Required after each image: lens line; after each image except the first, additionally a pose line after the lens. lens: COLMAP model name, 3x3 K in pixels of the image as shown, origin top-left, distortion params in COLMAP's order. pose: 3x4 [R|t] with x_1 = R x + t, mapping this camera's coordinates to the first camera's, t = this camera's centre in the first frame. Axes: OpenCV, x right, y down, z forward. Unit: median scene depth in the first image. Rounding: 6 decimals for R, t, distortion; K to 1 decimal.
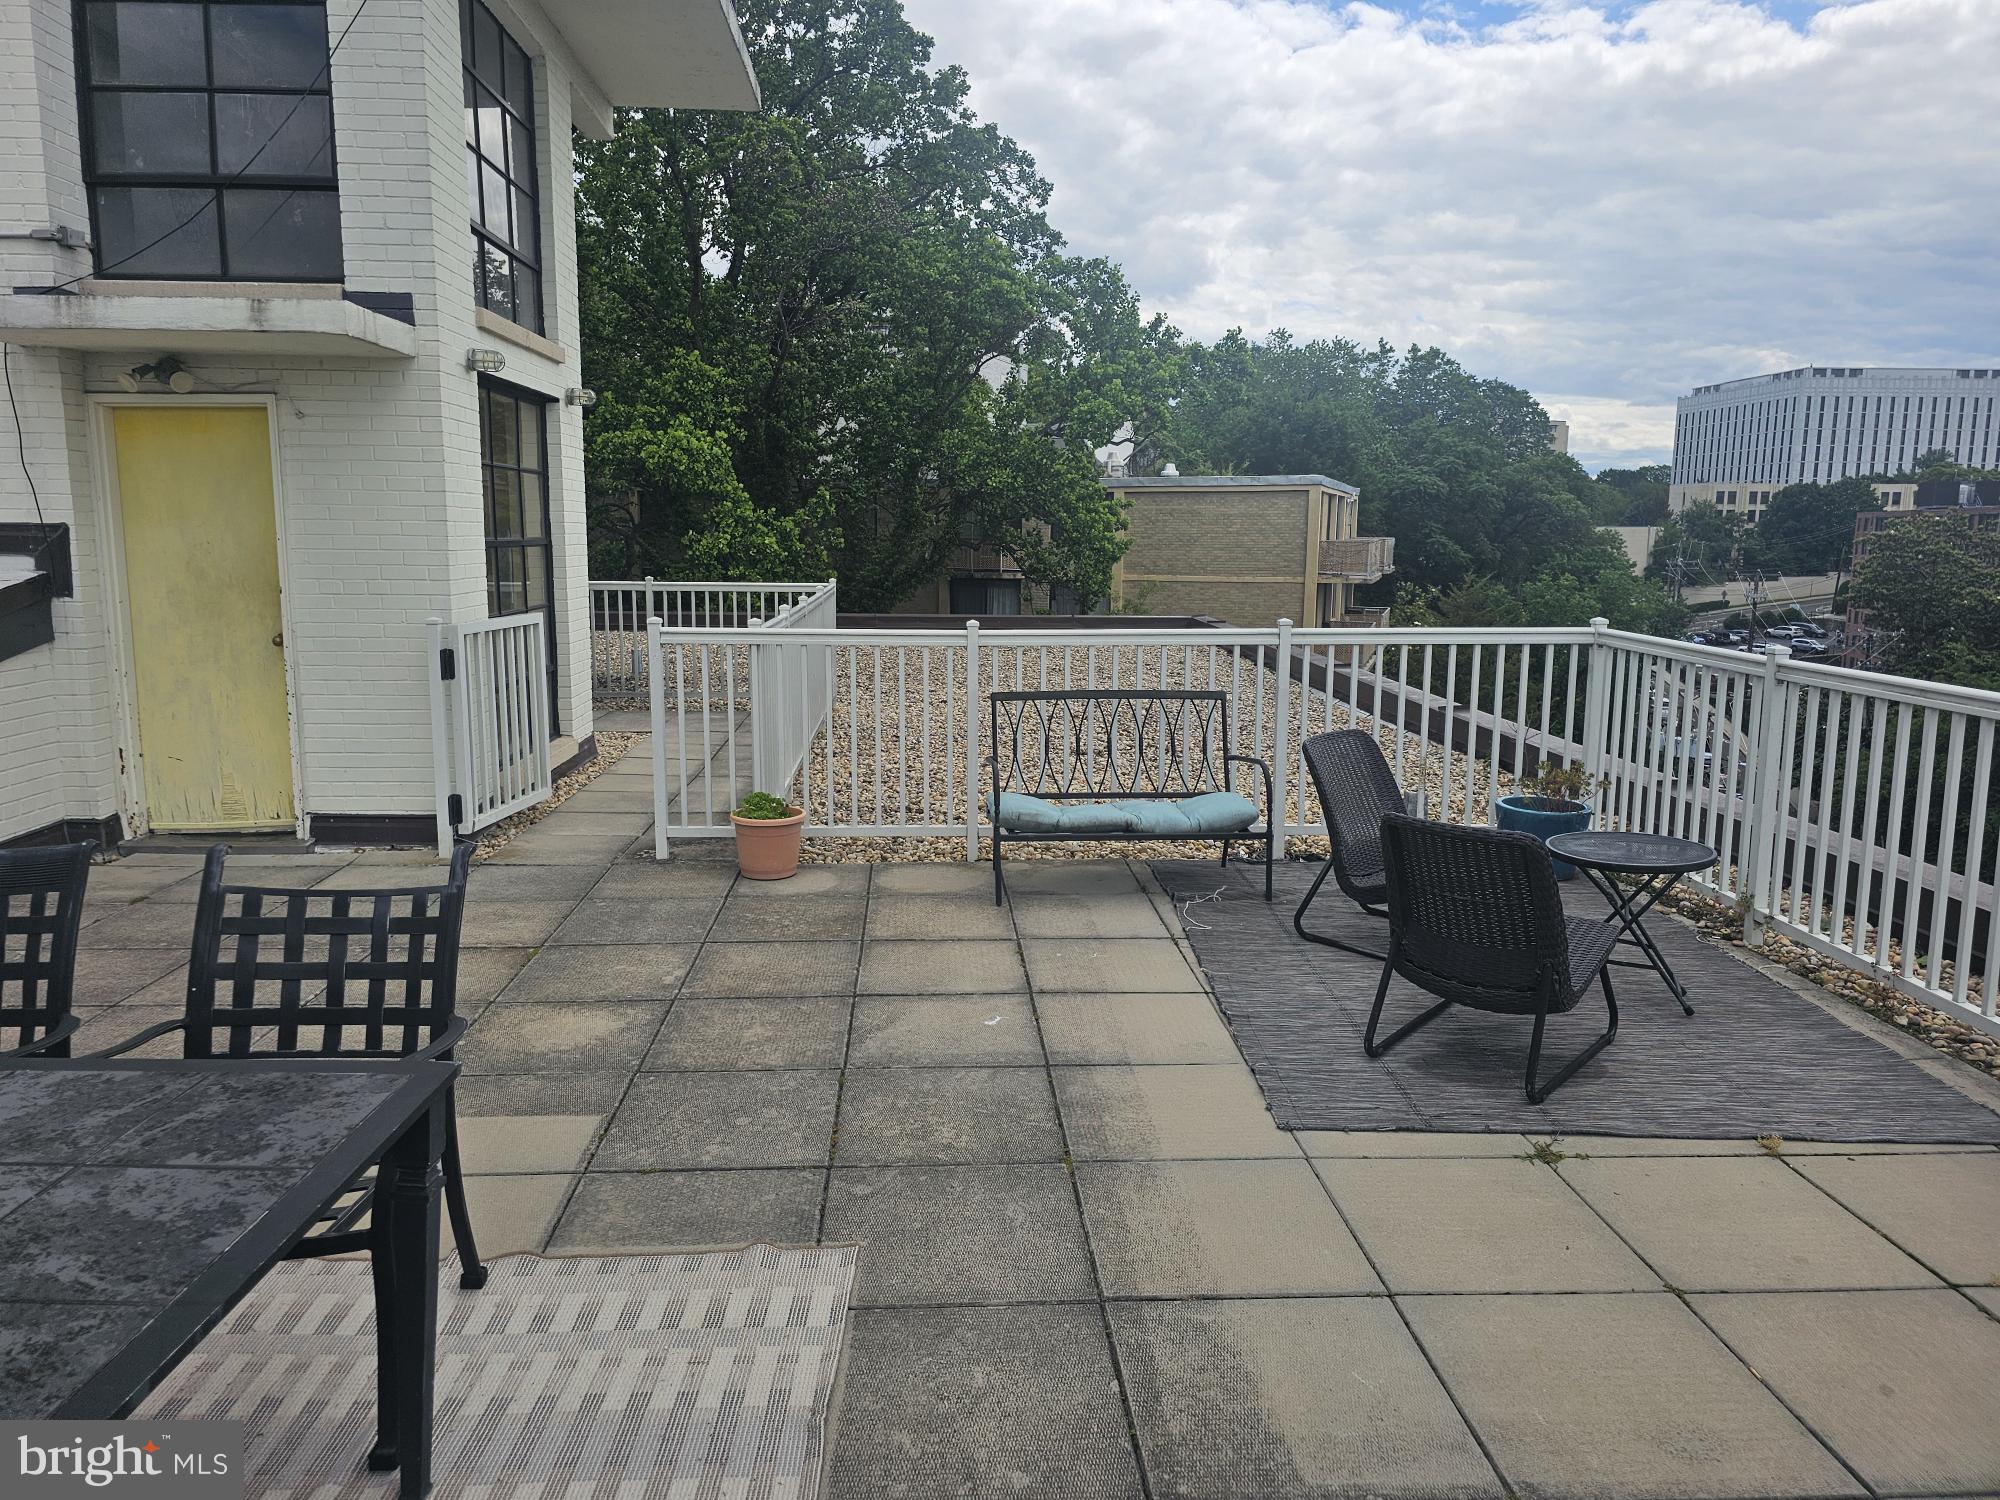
lens RADIAL K [[1309.9, 0, 1000.0], [0, 1309.9, 750.0], [0, 0, 1]] dist [0.058241, -0.057047]
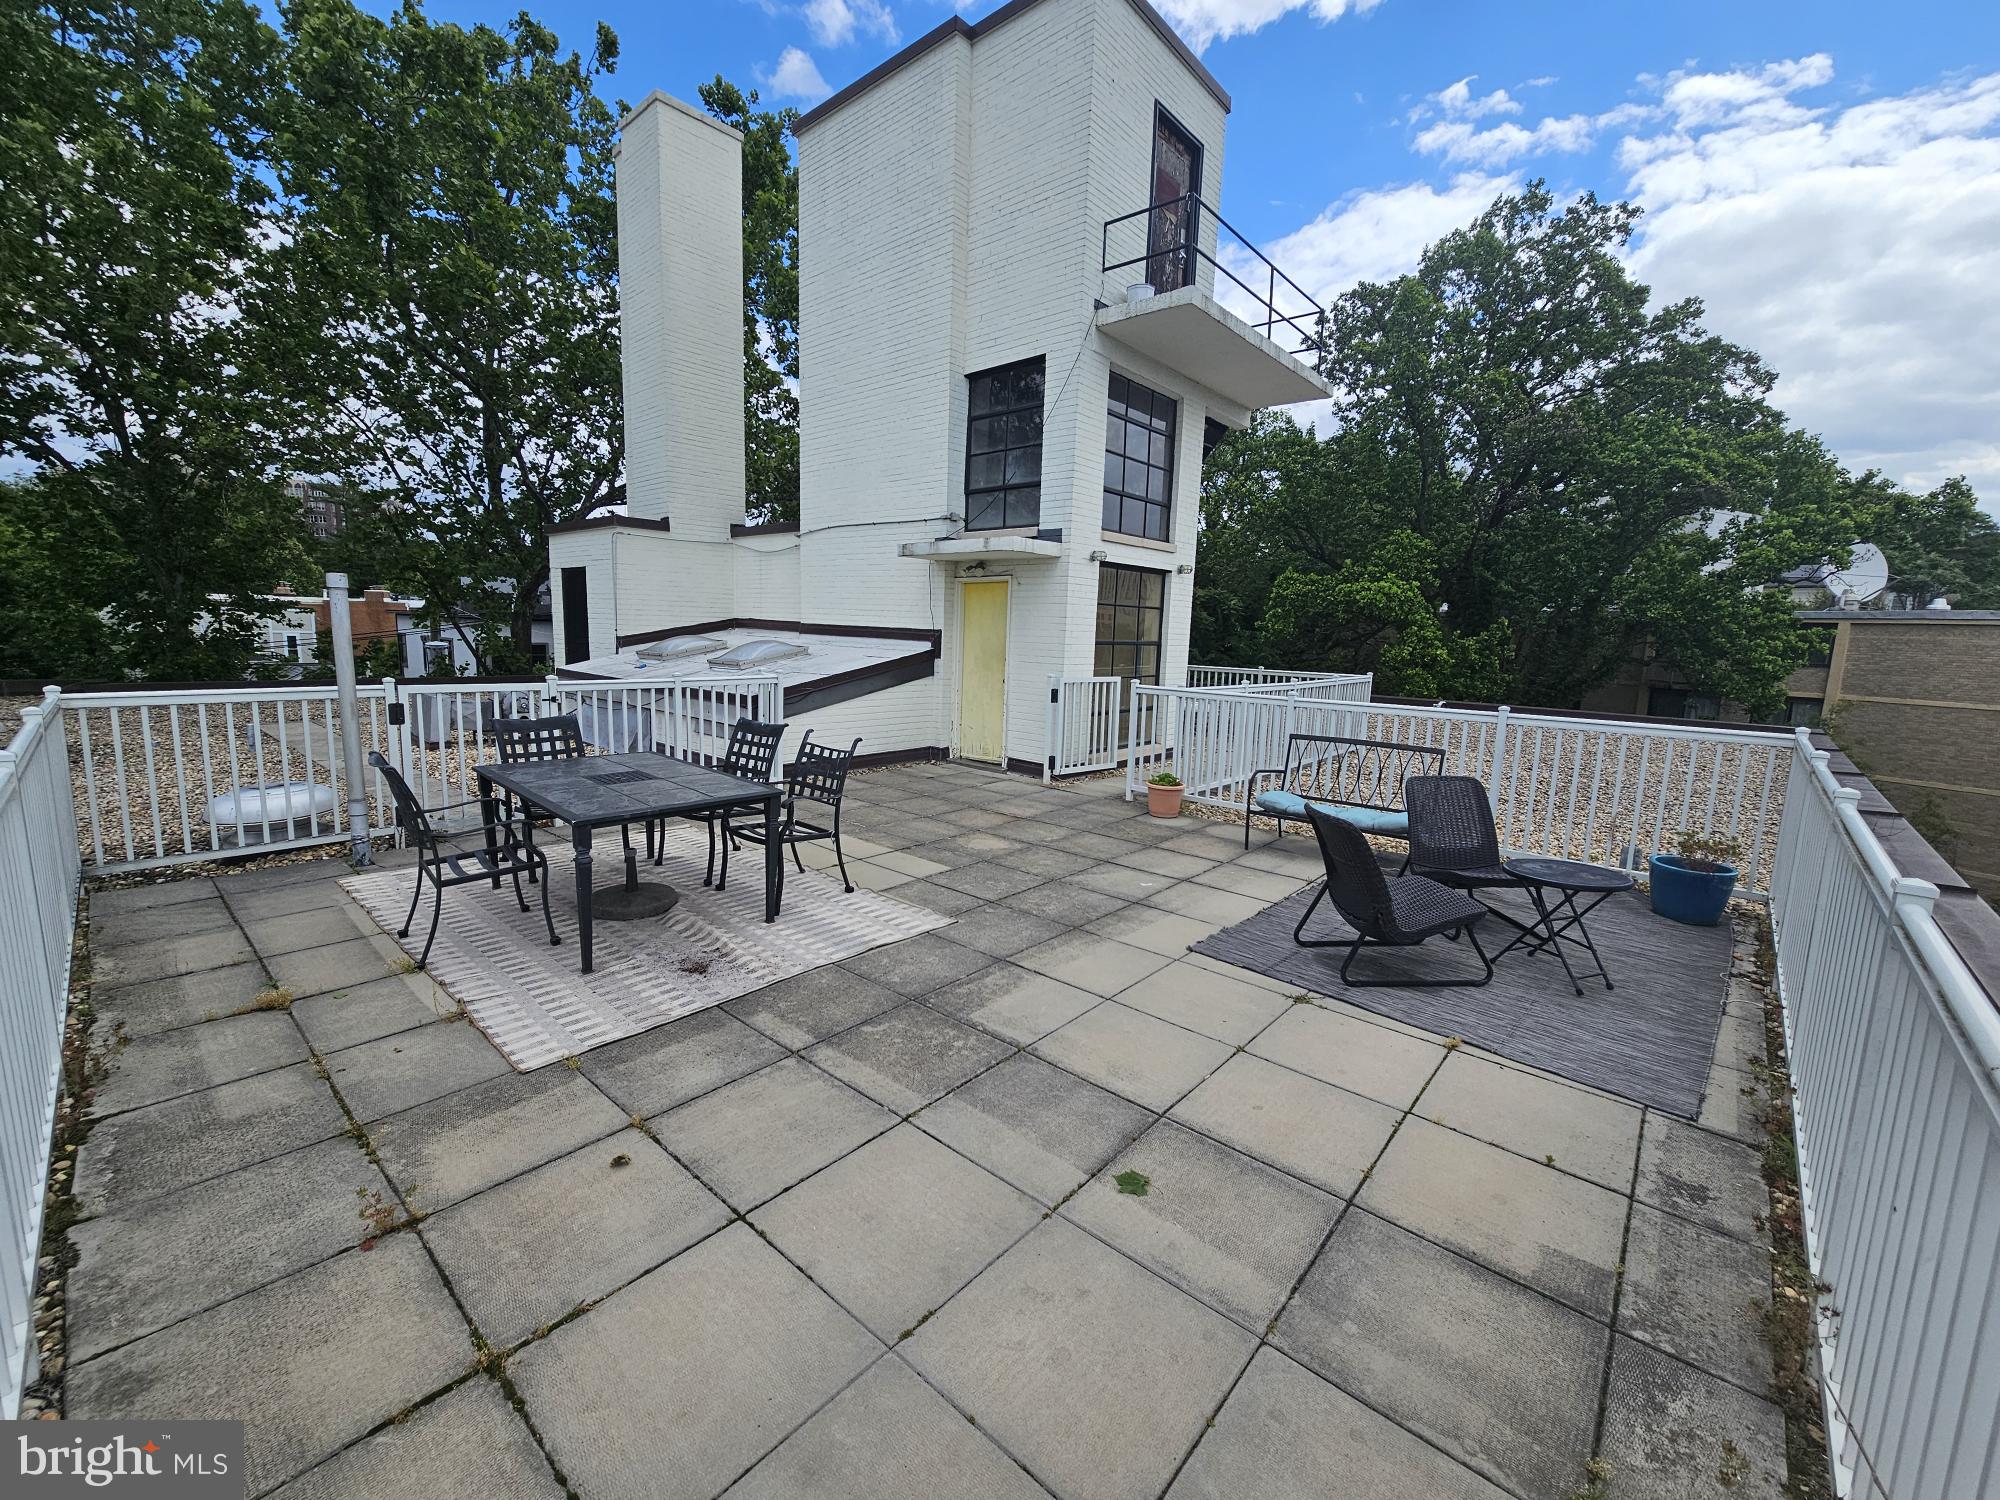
lens RADIAL K [[810.7, 0, 1000.0], [0, 810.7, 750.0], [0, 0, 1]] dist [-0.001582, -0.000399]
pose [[0.725446, 0.116677, -0.678317, 0.453405], [-0.139769, 0.989966, 0.020804, 0.009020], [0.673938, 0.079716, 0.734475, -0.039126]]
